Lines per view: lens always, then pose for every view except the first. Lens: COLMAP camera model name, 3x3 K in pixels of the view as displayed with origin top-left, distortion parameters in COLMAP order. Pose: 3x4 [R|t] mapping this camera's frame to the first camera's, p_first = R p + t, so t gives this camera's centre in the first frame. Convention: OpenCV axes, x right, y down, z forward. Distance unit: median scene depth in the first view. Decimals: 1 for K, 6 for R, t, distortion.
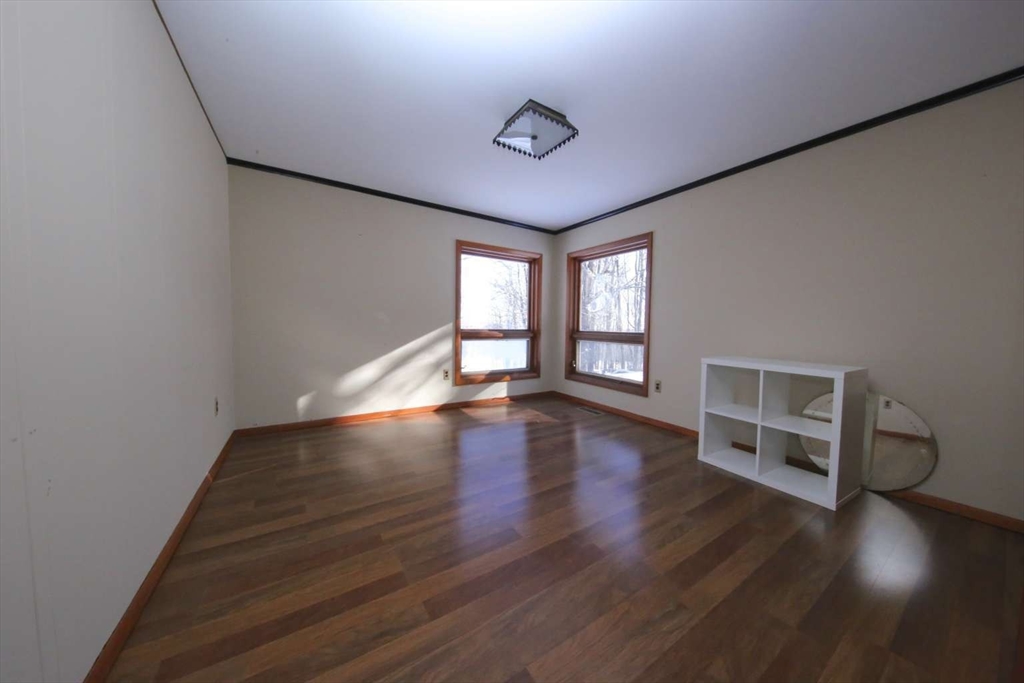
lens RADIAL K [[327.6, 0, 512.0], [0, 327.6, 341.5], [0, 0, 1]] dist [-0.065172, 0.013629]
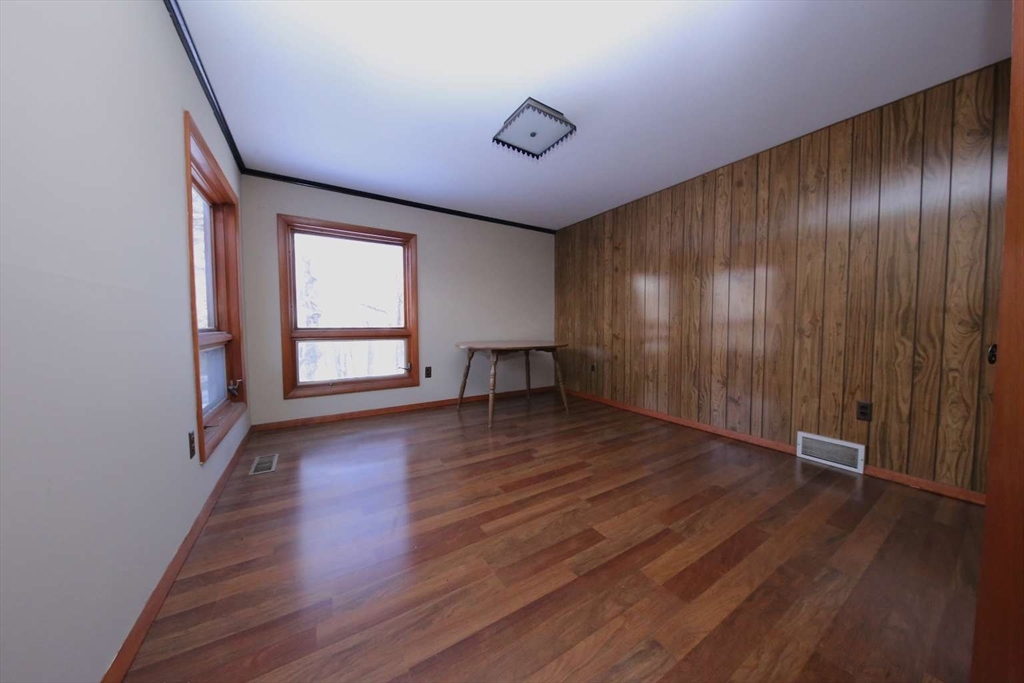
lens RADIAL K [[321.7, 0, 510.5], [0, 321.7, 340.2], [0, 0, 1]] dist [-0.000126, -0.003045]
pose [[0.999922, -0.011262, -0.005465, 0.111421], [0.011252, 0.999935, -0.001876, -0.000710], [0.005485, 0.001814, 0.999983, 0.071652]]
